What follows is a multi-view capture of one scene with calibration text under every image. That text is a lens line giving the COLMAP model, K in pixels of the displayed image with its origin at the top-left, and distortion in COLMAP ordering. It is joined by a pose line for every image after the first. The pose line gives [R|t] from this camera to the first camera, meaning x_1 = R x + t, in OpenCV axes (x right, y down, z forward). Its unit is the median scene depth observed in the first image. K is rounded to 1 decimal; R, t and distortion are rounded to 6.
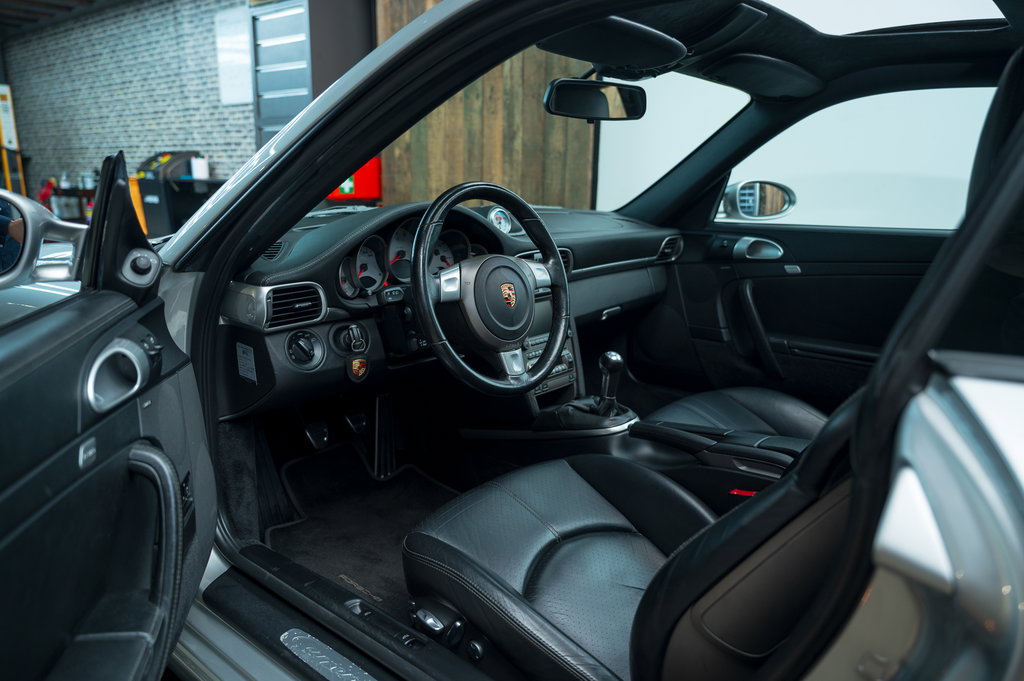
lens RADIAL K [[733.9, 0, 512.0], [0, 733.9, 340.5], [0, 0, 1]] dist [0.048093, 0.000350]
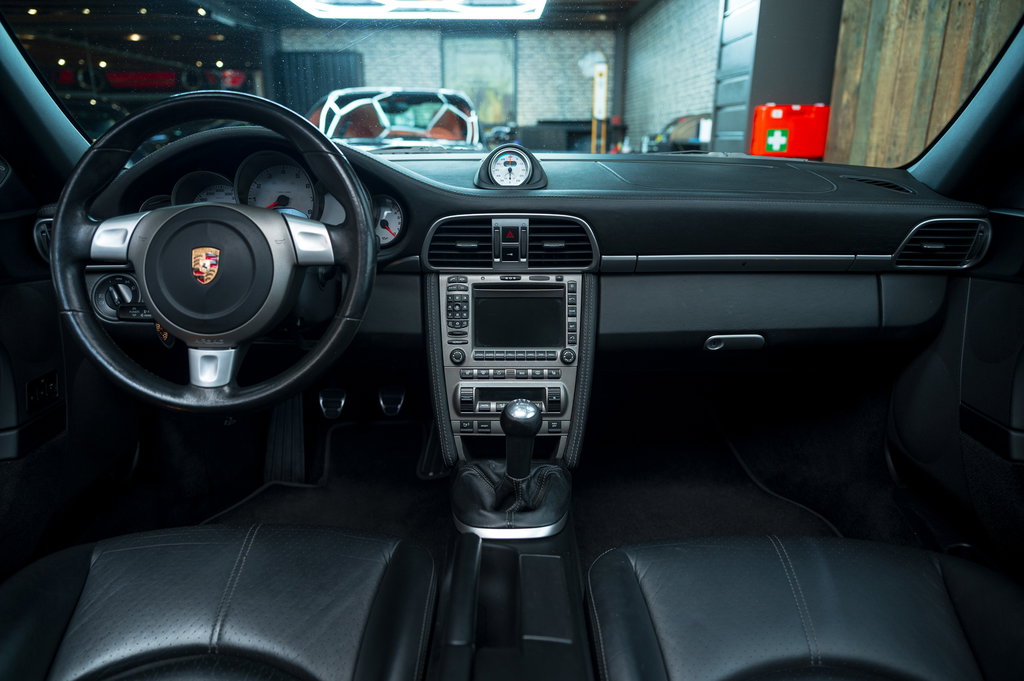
lens RADIAL K [[684.9, 0, 512.0], [0, 684.9, 340.5], [0, 0, 1]] dist [0.005943, 0.005075]
pose [[0.647479, 0.207272, -0.733355, 0.221569], [-0.166128, 0.977549, 0.129615, -0.042323], [0.743756, 0.037907, 0.667376, 0.278980]]
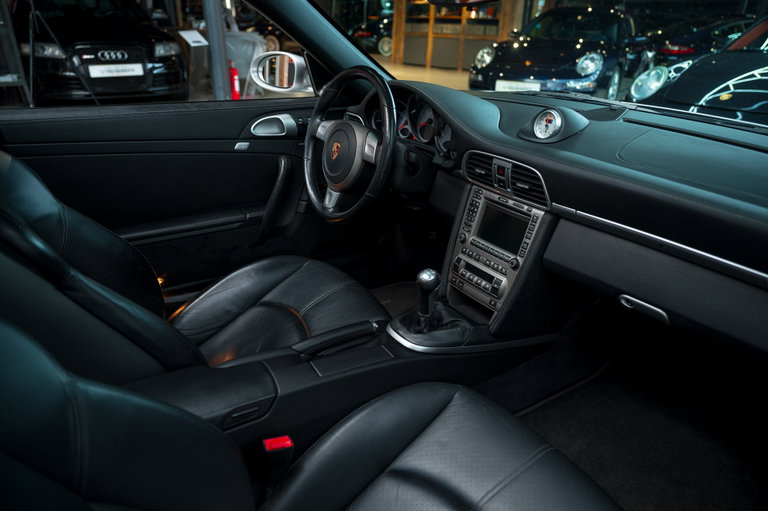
lens RADIAL K [[513.6, 0, 384.0], [0, 513.6, 255.5], [0, 0, 1]] dist [0.005943, 0.005075]
pose [[-0.281032, 0.380931, -0.880859, 0.315032], [-0.243774, 0.859411, 0.449430, -0.122552], [0.928222, 0.341034, -0.148661, 0.452860]]
